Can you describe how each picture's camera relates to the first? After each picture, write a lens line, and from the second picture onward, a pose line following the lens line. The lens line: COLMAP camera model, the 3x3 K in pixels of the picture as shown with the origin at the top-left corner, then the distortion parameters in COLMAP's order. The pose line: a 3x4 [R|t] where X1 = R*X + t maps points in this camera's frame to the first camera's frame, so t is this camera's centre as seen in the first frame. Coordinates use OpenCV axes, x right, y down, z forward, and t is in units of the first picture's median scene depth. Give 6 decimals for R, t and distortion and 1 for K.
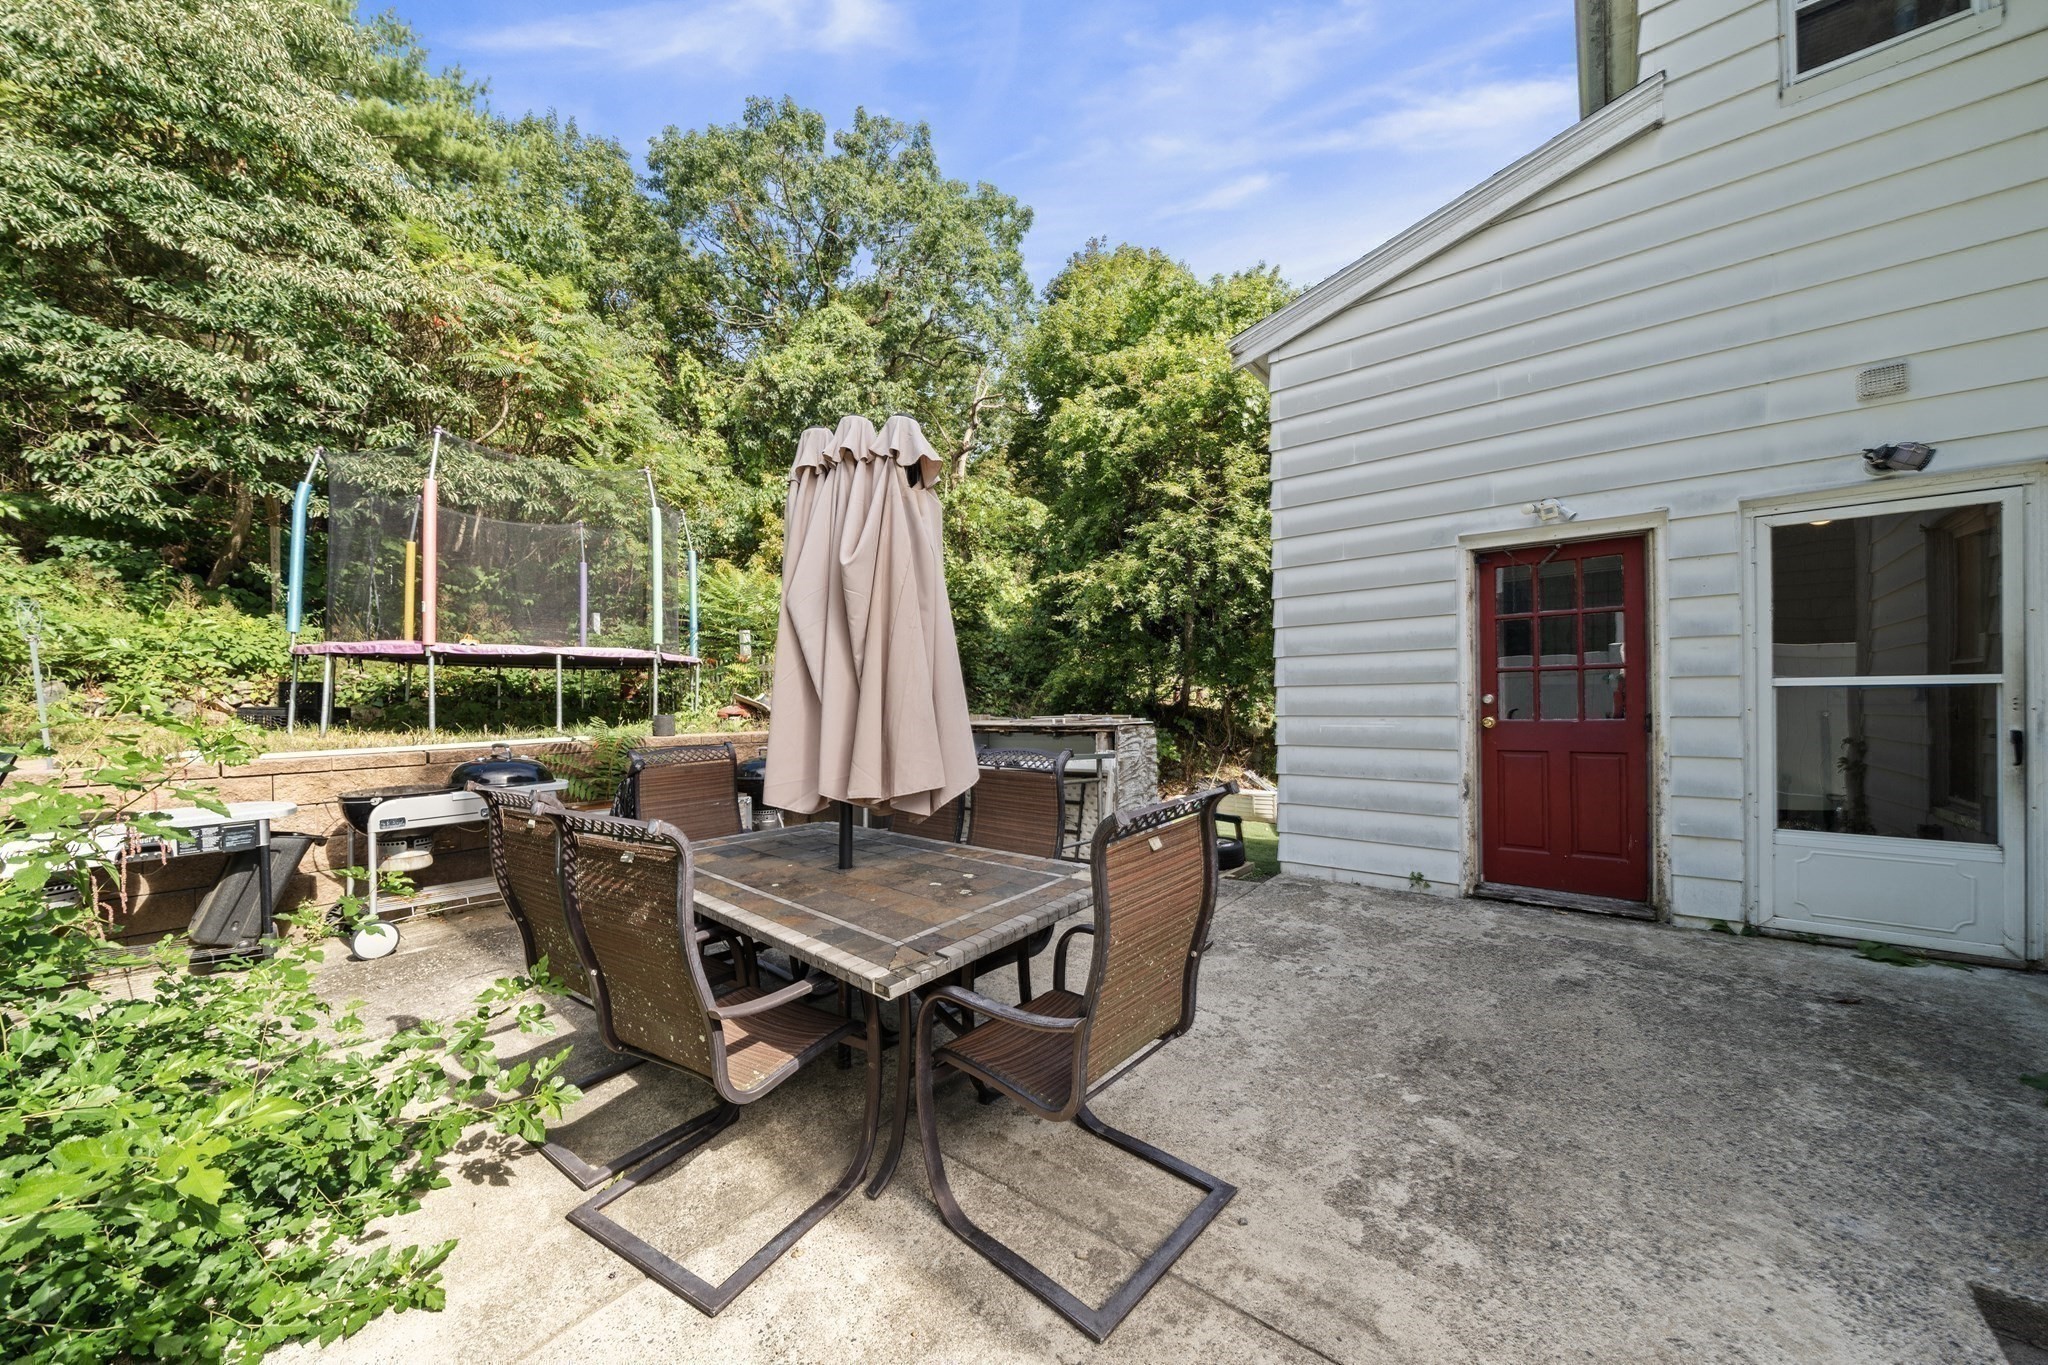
lens RADIAL K [[709.8, 0, 1015.0], [0, 709.8, 695.8], [0, 0, 1]] dist [-0.000820, 0.000027]
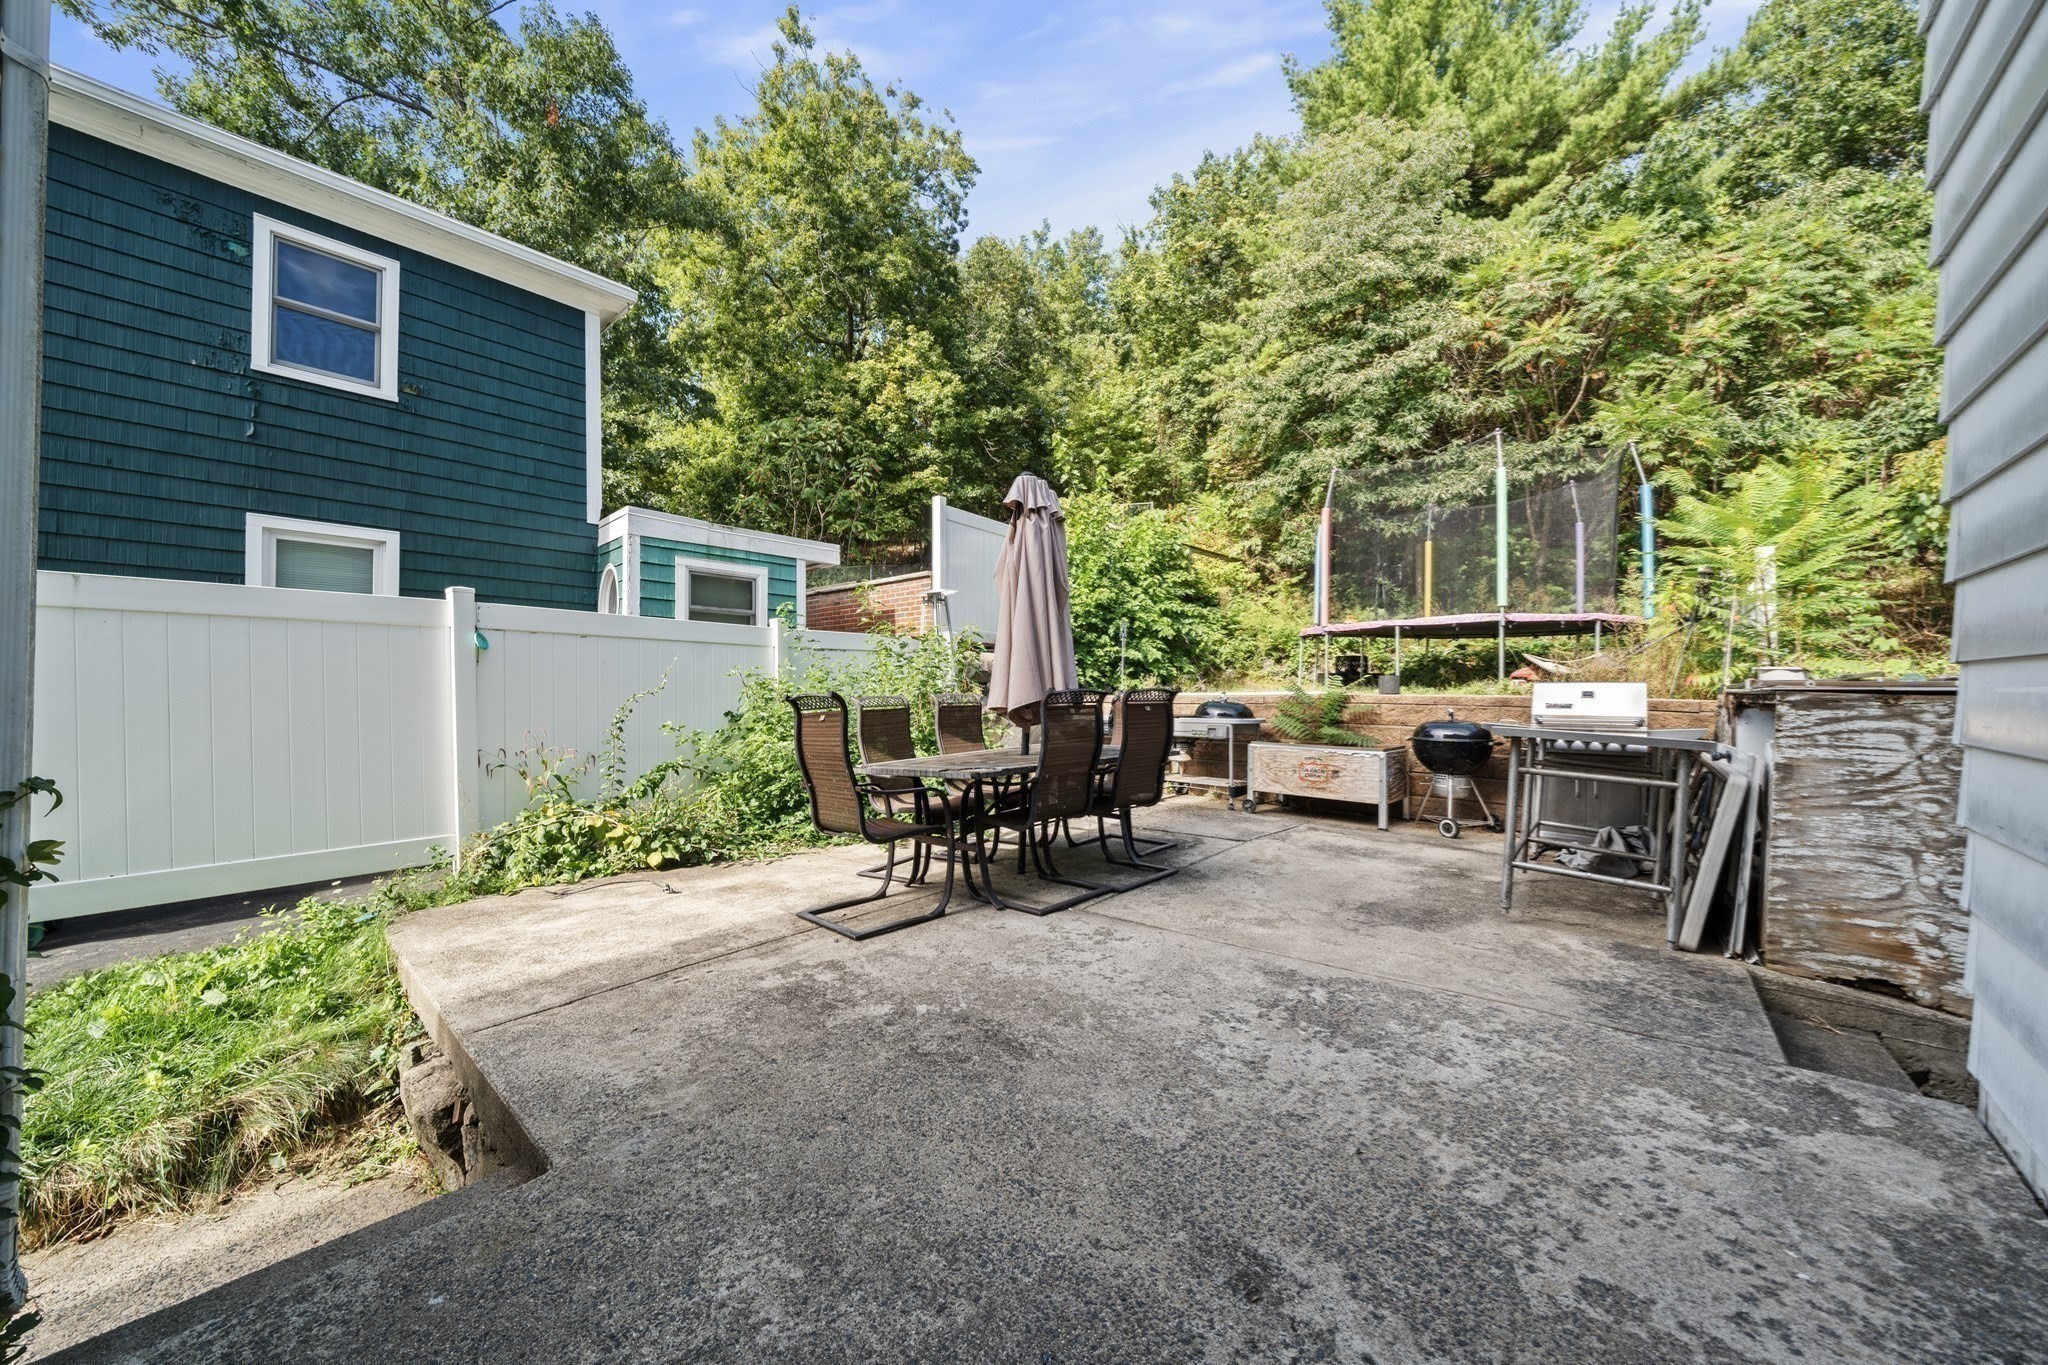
lens RADIAL K [[709.8, 0, 1015.5], [0, 709.8, 677.6], [0, 0, 1]] dist [-0.000820, 0.000027]
pose [[-0.031254, -0.001864, -0.999510, 1.030763], [0.007536, 0.999969, -0.002101, 0.047395], [0.999483, -0.007598, -0.031239, 0.749569]]
